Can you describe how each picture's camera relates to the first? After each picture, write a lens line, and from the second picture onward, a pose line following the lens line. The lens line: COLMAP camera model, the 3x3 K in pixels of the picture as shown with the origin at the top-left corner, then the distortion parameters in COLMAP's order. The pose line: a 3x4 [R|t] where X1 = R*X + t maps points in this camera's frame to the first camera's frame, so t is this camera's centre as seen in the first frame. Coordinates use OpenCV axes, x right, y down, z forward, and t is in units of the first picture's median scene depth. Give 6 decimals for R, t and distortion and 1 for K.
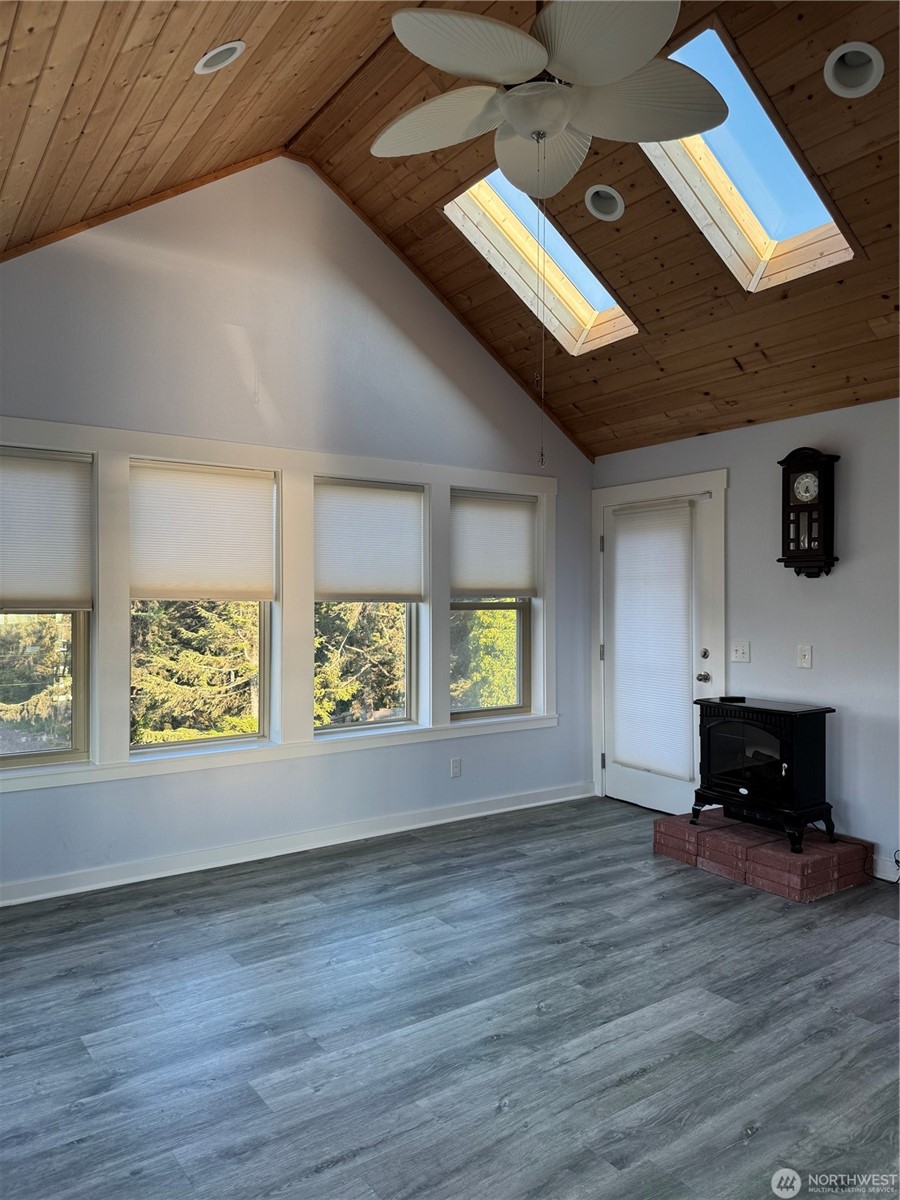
lens RADIAL K [[850.4, 0, 451.6], [0, 850.4, 600.6], [0, 0, 1]] dist [0.023016, -0.003301]
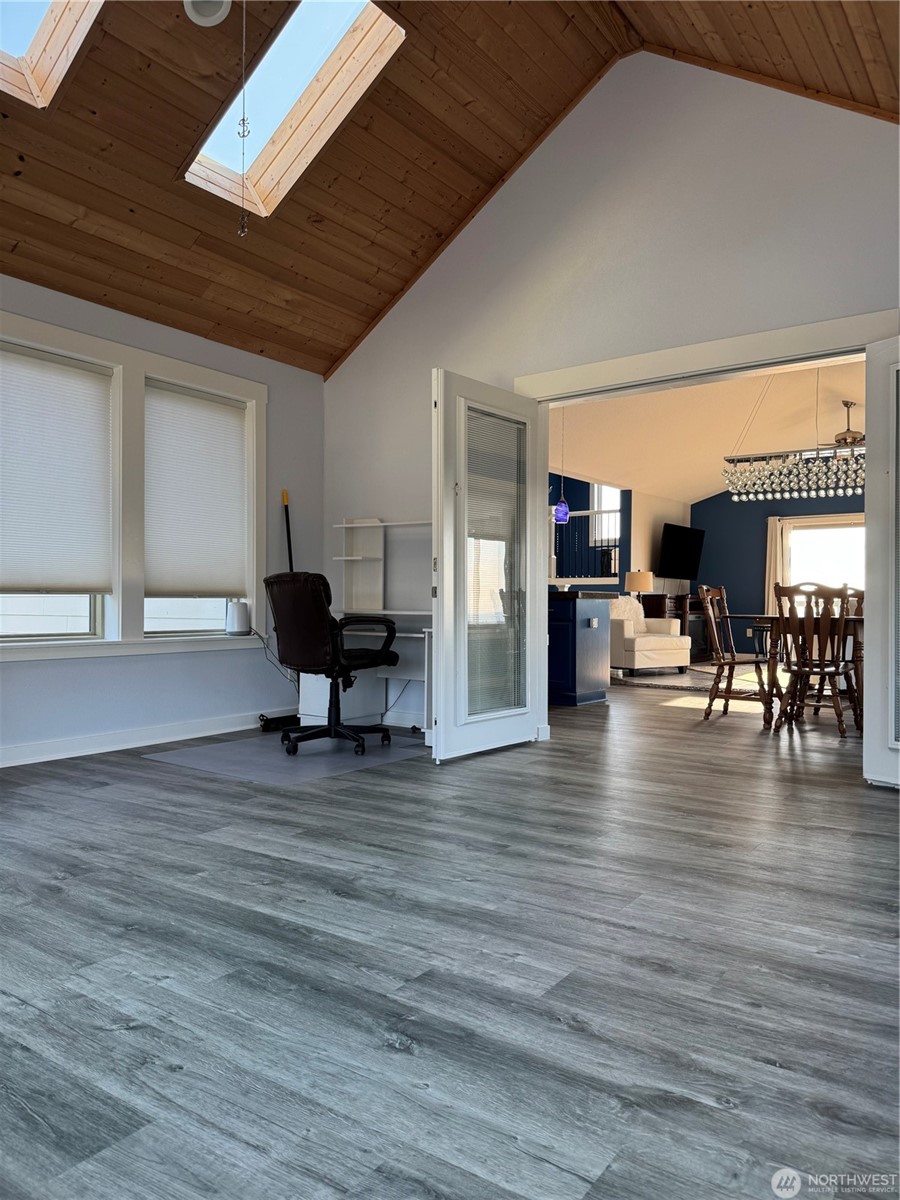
lens RADIAL K [[850.4, 0, 451.9], [0, 850.4, 600.0], [0, 0, 1]] dist [0.023016, -0.003301]
pose [[-0.333477, 0.000631, 0.942758, -0.813371], [0.000557, 1.000000, -0.000472, 0.218757], [-0.942758, 0.000368, -0.333478, 1.208011]]
